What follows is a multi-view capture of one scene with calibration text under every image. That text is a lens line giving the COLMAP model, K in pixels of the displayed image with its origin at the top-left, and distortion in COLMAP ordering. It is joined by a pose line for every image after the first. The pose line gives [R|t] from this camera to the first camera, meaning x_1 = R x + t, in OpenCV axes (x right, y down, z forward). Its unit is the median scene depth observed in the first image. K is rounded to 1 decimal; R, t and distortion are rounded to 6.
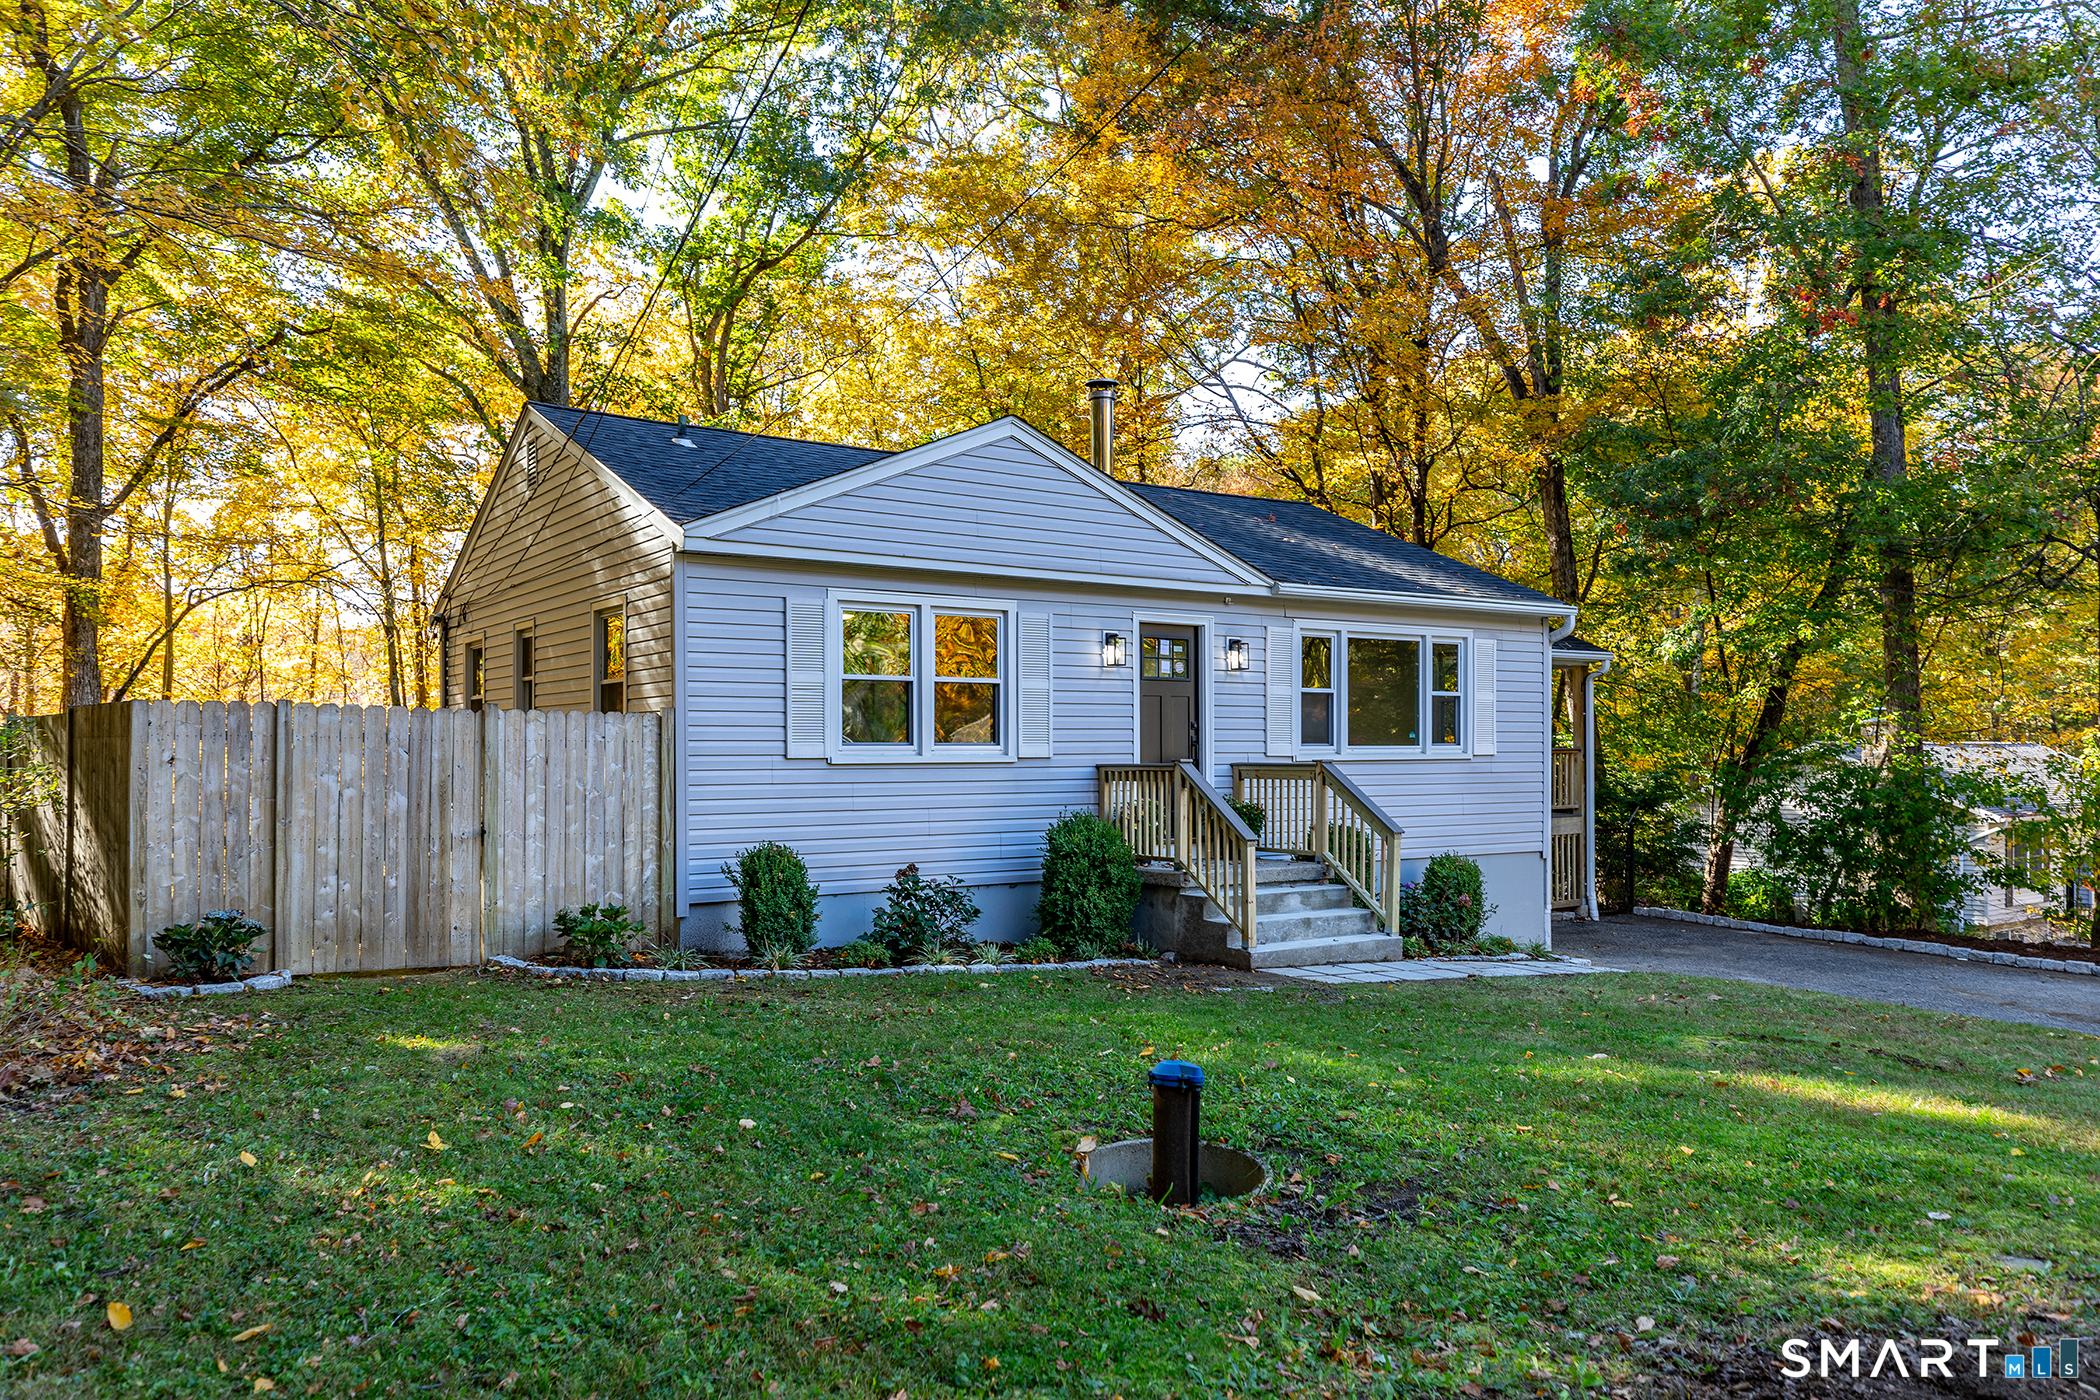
lens RADIAL K [[1499.3, 0, 1054.2], [0, 1499.3, 703.4], [0, 0, 1]] dist [0.013161, -0.001486]
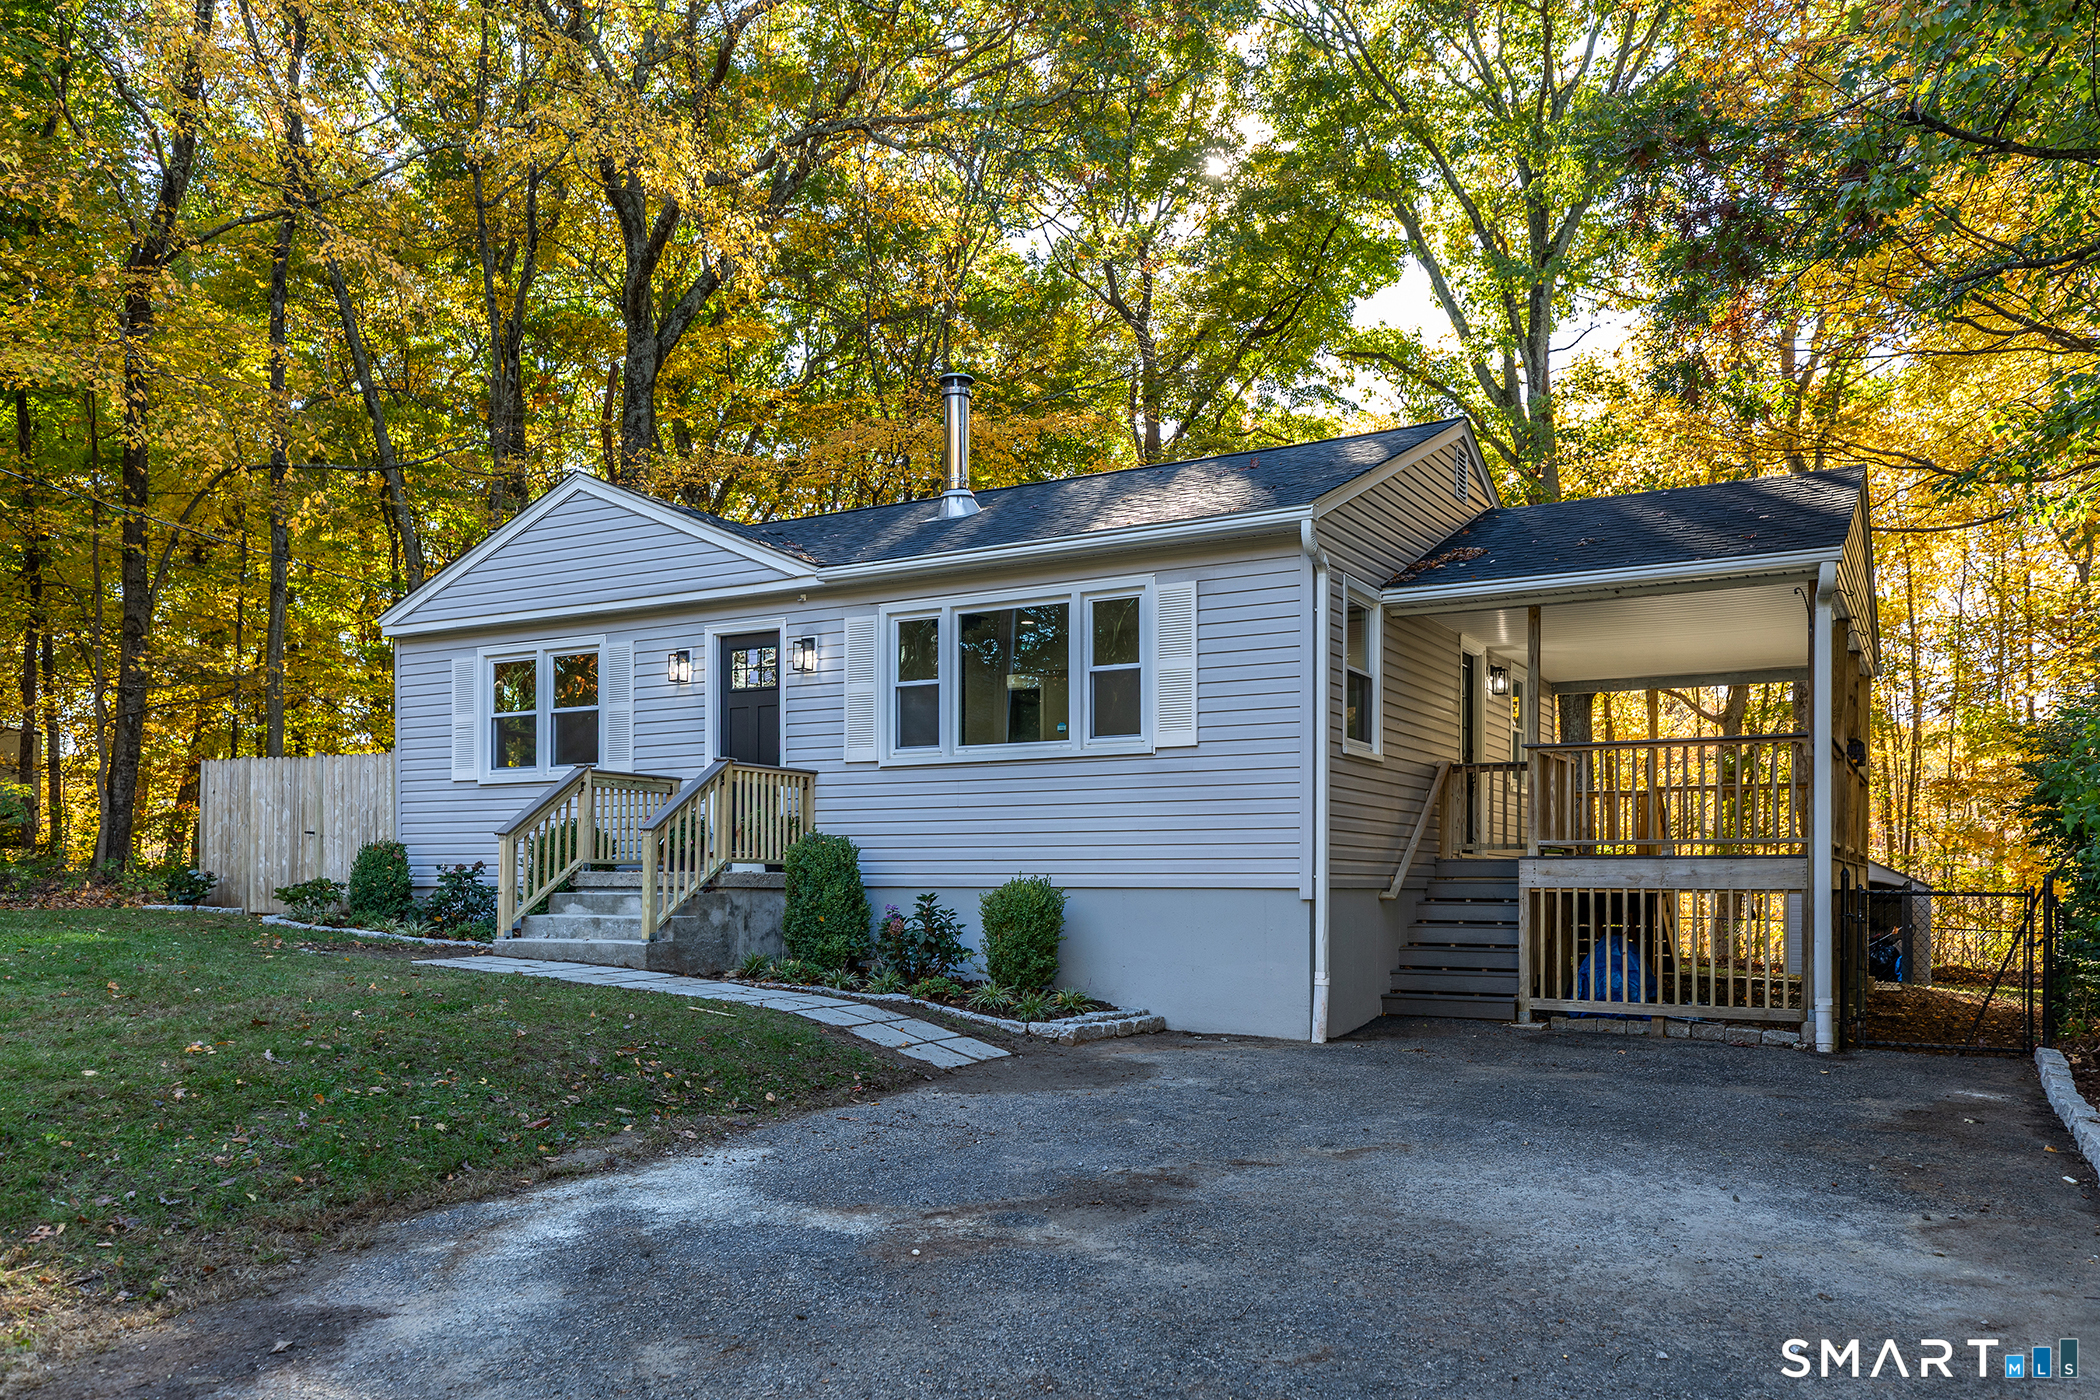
lens RADIAL K [[1499.3, 0, 1053.3], [0, 1499.3, 702.1], [0, 0, 1]] dist [0.013161, -0.001486]
pose [[0.470293, -0.046587, -0.881280, 0.958704], [0.073547, 0.997201, -0.013467, 0.018738], [0.879440, -0.058482, 0.472403, 0.669386]]
